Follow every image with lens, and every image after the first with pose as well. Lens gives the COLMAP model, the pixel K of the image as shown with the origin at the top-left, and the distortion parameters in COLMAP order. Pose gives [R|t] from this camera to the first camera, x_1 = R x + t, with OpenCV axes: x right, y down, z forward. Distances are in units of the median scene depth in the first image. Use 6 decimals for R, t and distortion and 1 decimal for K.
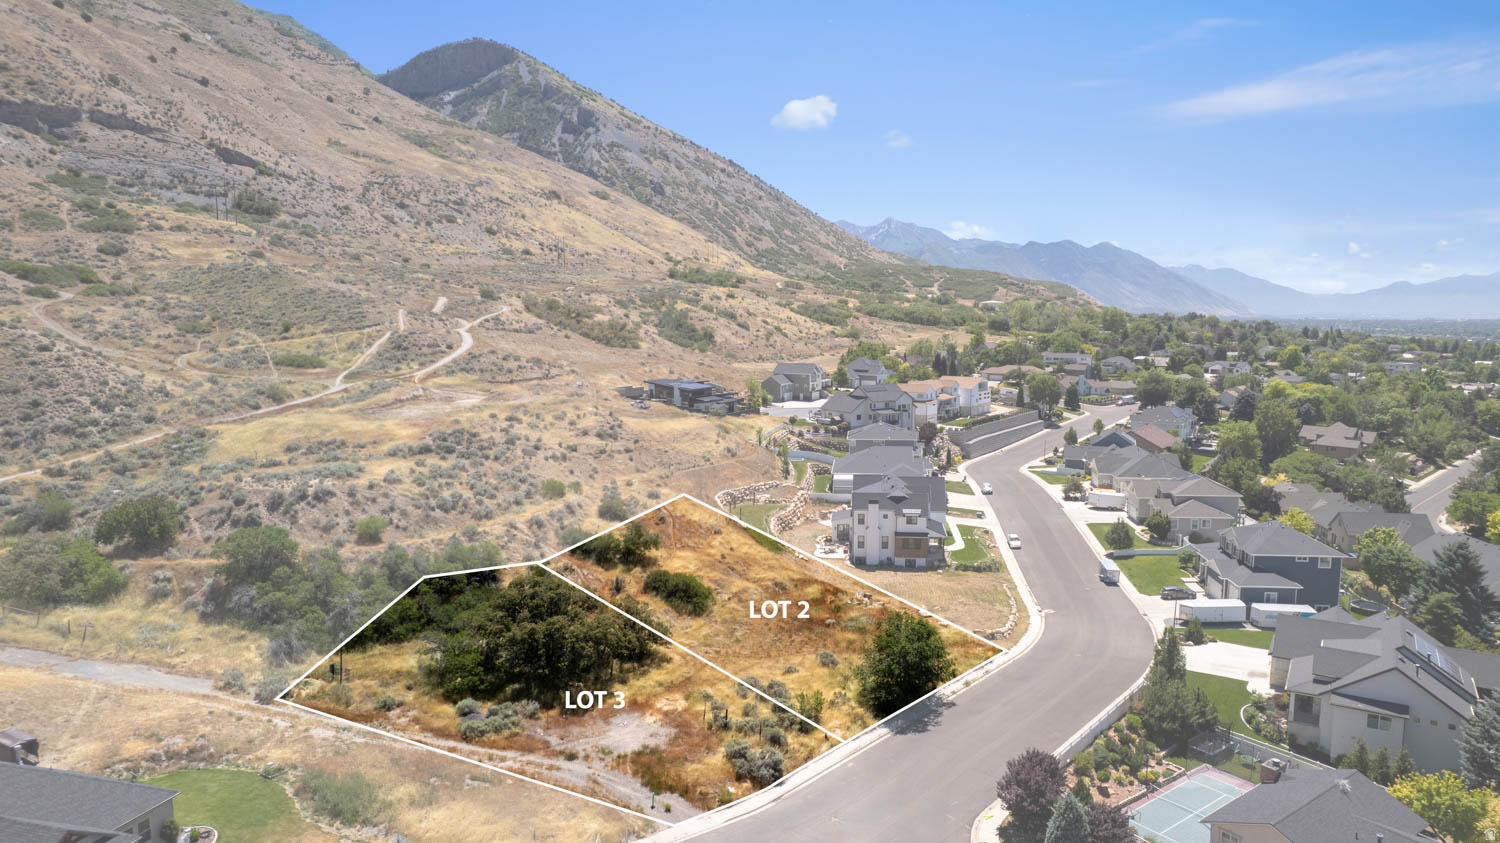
lens RADIAL K [[958.3, 0, 754.0], [0, 958.3, 428.0], [0, 0, 1]] dist [-0.076020, 0.069185]
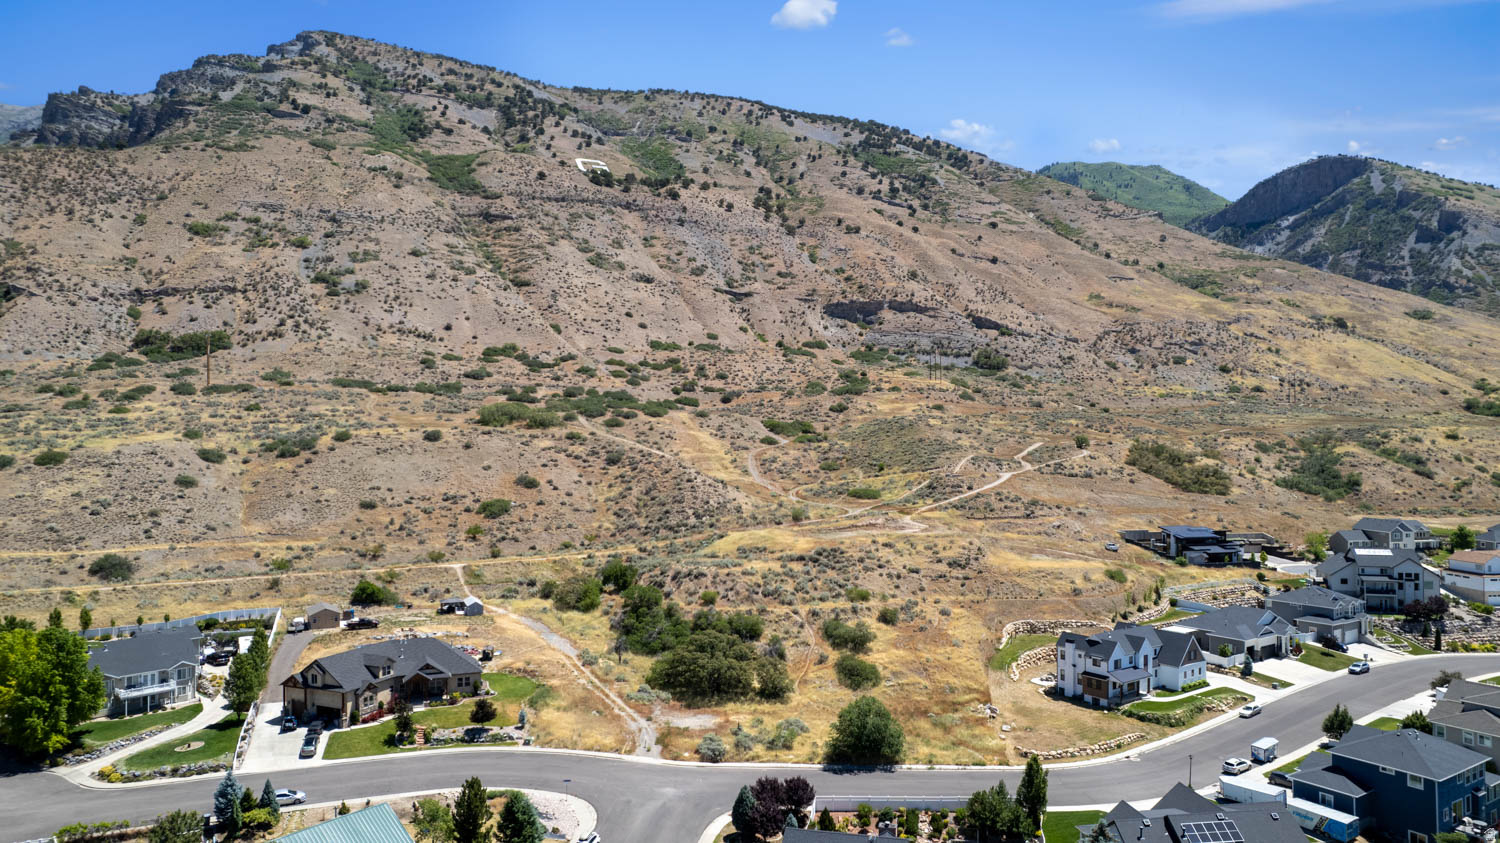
lens RADIAL K [[958.3, 0, 754.0], [0, 958.3, 428.0], [0, 0, 1]] dist [-0.076020, 0.069185]
pose [[0.644071, -0.005706, -0.764945, 0.320231], [-0.095209, 0.991599, -0.087562, -0.017787], [0.759018, 0.129225, 0.638116, -0.024928]]
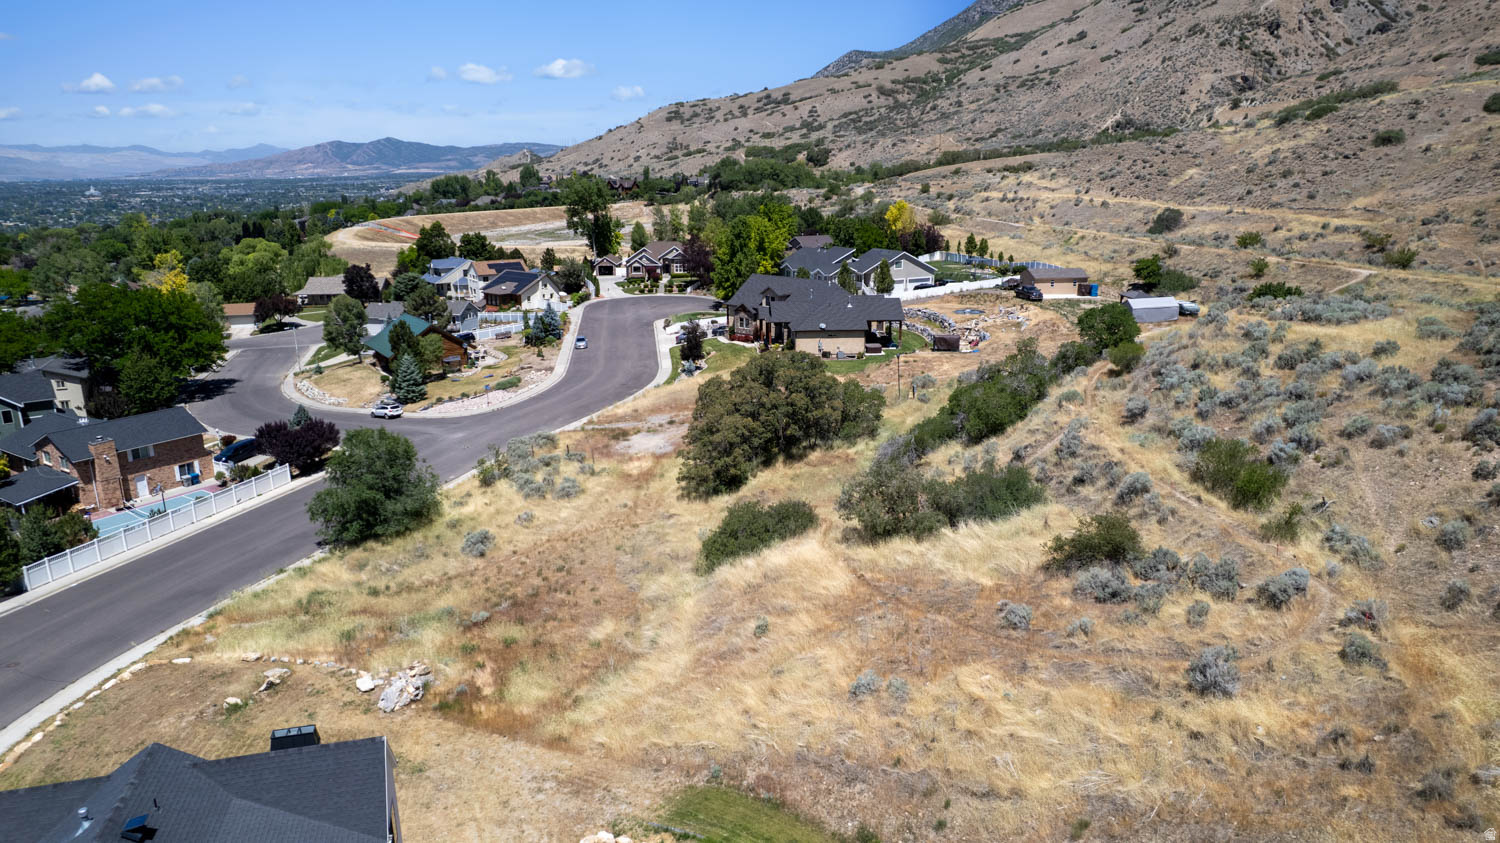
lens RADIAL K [[958.3, 0, 754.0], [0, 958.3, 428.0], [0, 0, 1]] dist [-0.076020, 0.069185]
pose [[-0.928488, 0.106216, -0.355848, 0.040362], [-0.039679, 0.924365, 0.379441, -0.035618], [0.369236, 0.366426, -0.854047, 0.509304]]
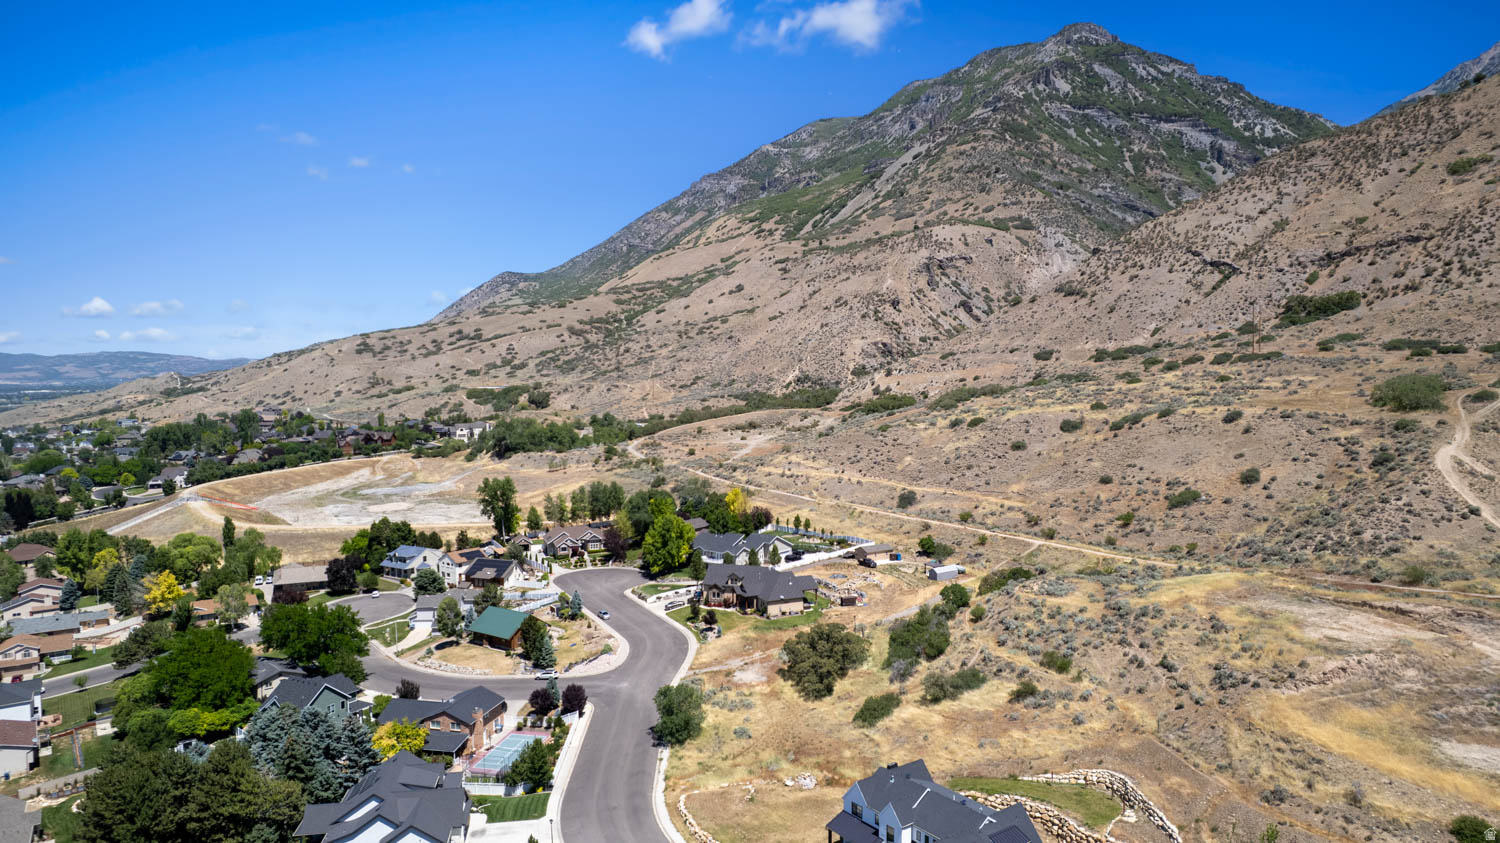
lens RADIAL K [[958.3, 0, 754.0], [0, 958.3, 428.0], [0, 0, 1]] dist [-0.076020, 0.069185]
pose [[-0.734665, 0.050907, -0.676518, 0.330102], [-0.076447, 0.984618, 0.157109, -0.147805], [0.674110, 0.167141, -0.719472, 0.624876]]
